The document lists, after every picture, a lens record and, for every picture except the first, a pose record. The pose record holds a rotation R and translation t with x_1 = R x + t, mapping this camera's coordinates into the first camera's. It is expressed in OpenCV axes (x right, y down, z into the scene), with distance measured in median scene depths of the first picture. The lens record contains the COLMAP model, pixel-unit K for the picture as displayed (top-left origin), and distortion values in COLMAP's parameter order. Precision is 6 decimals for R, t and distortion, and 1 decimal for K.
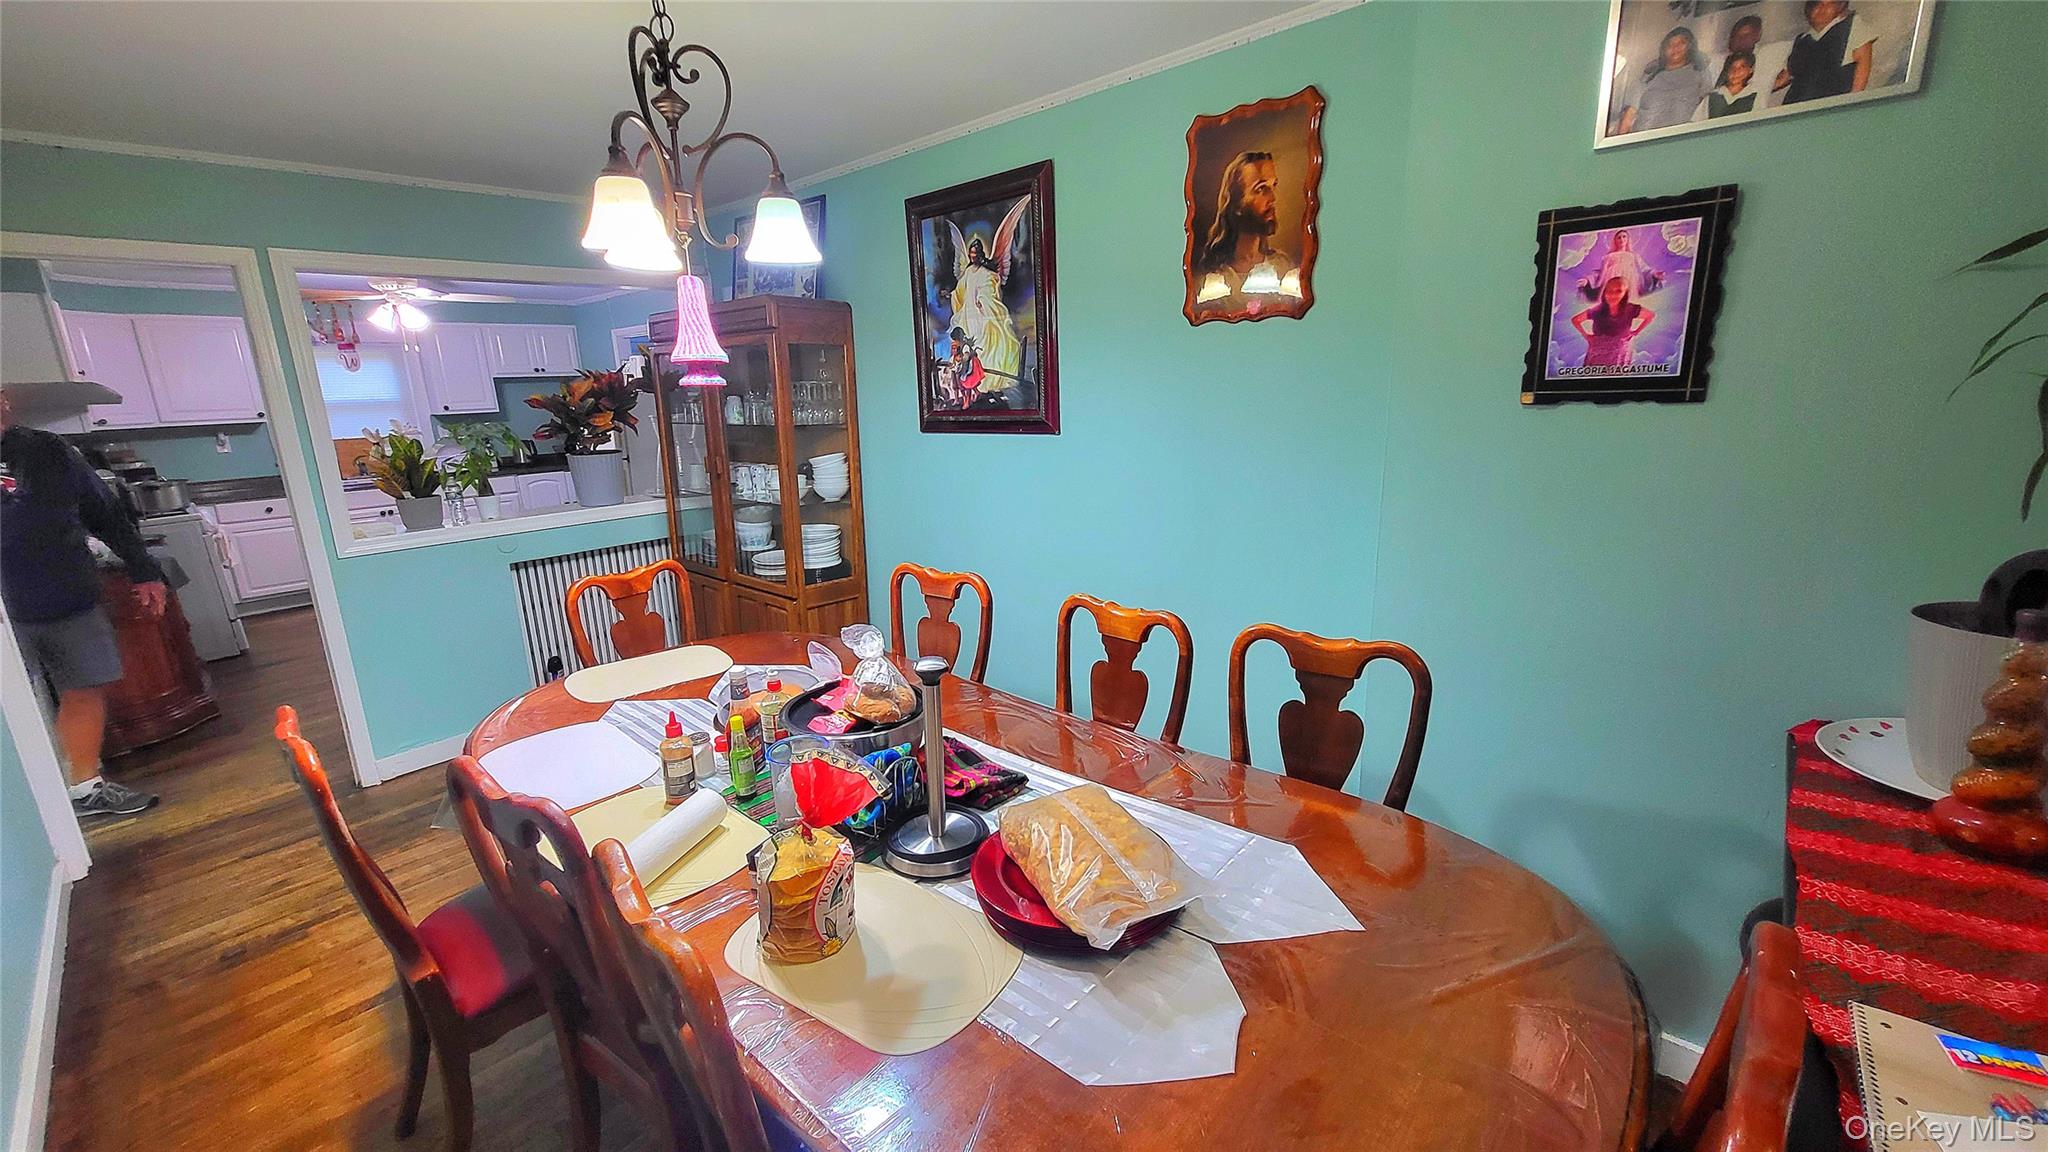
lens RADIAL K [[810.1, 0, 1026.4], [0, 810.1, 572.7], [0, 0, 1]] dist [0.002716, -0.001232]
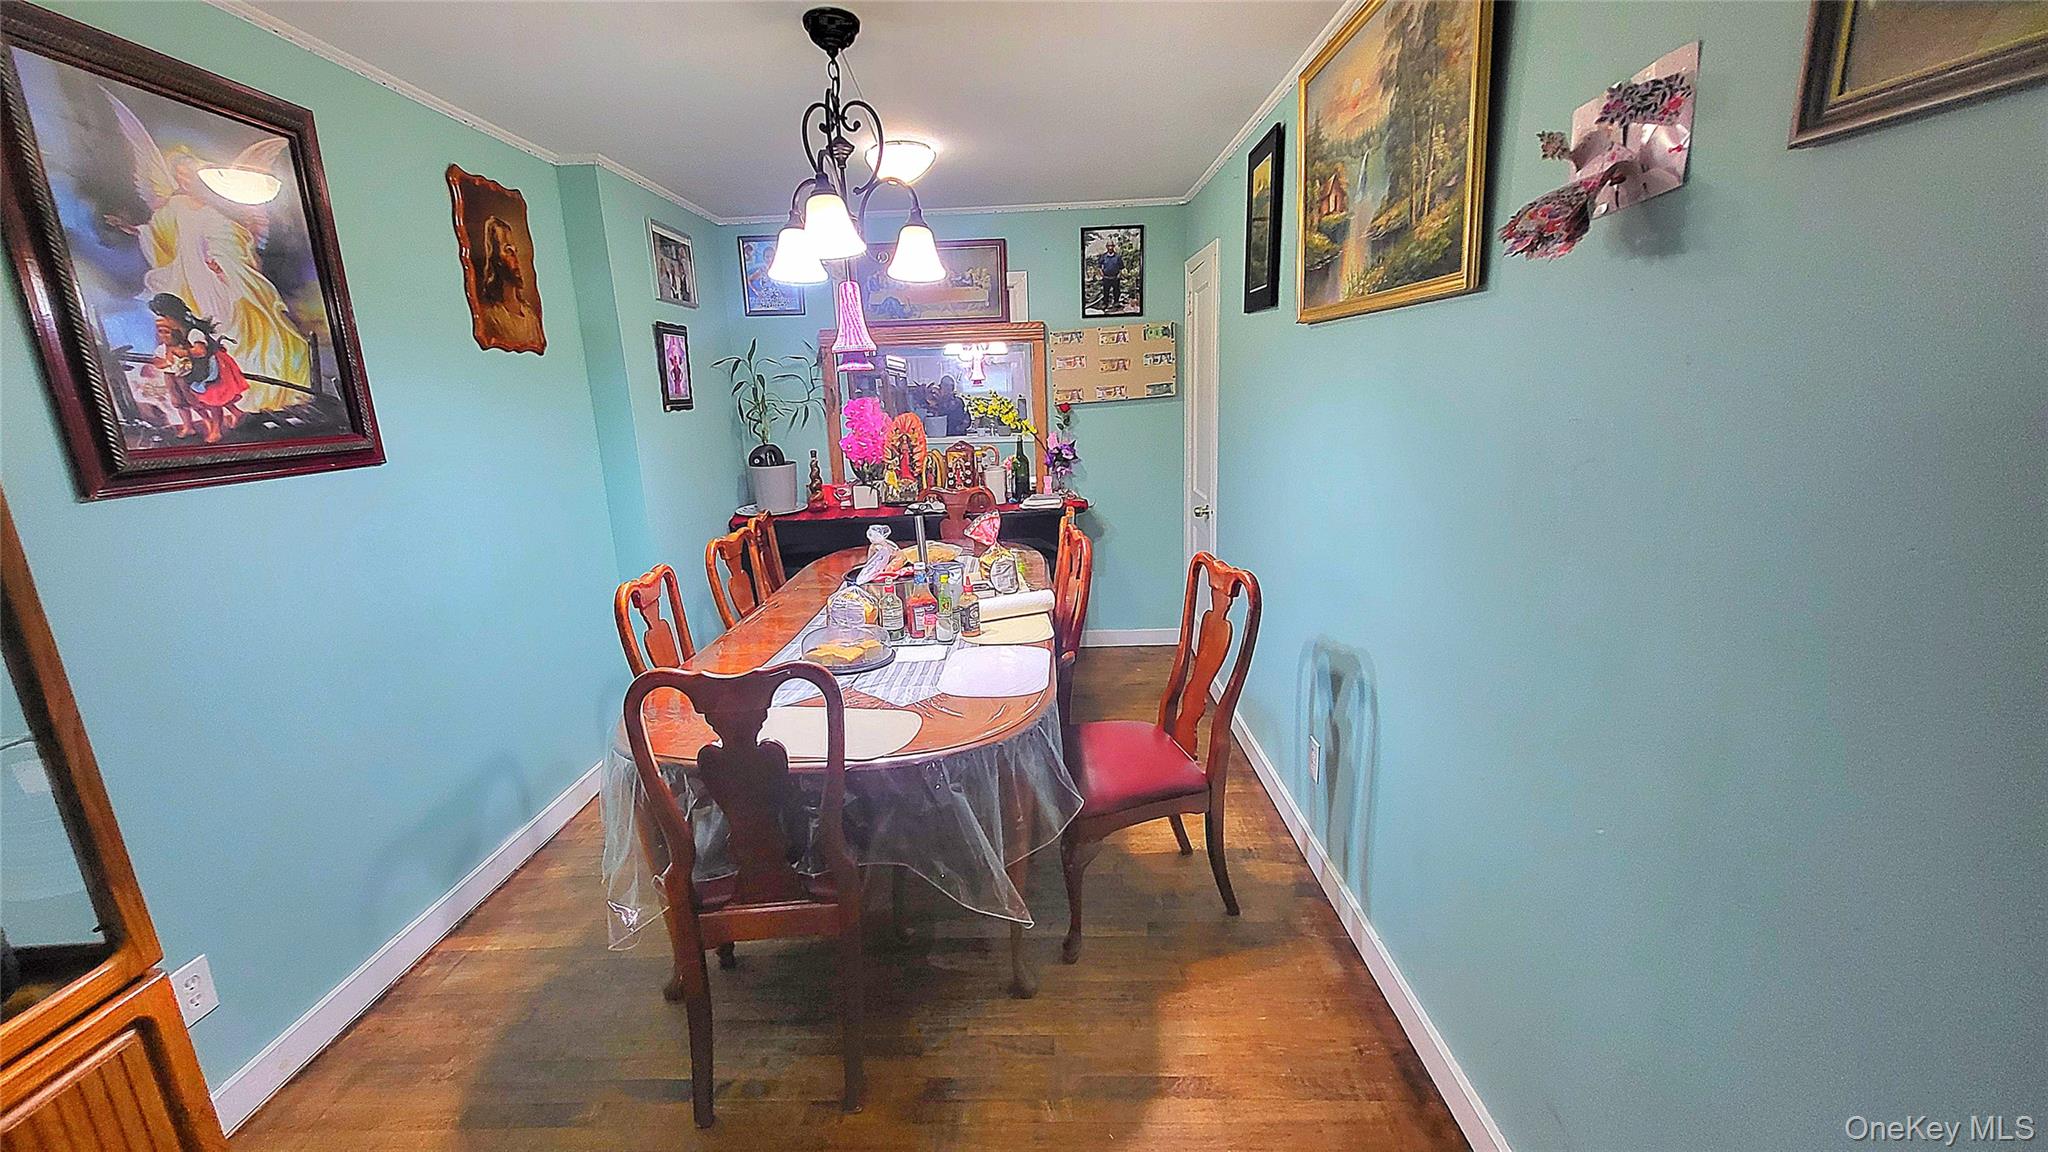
lens RADIAL K [[810.1, 0, 1029.9], [0, 810.1, 581.9], [0, 0, 1]] dist [0.002716, -0.001232]
pose [[-0.679445, -0.110841, 0.725306, -0.927697], [0.229591, 0.906764, 0.353647, -0.191819], [-0.696880, 0.406808, -0.590649, 1.024834]]
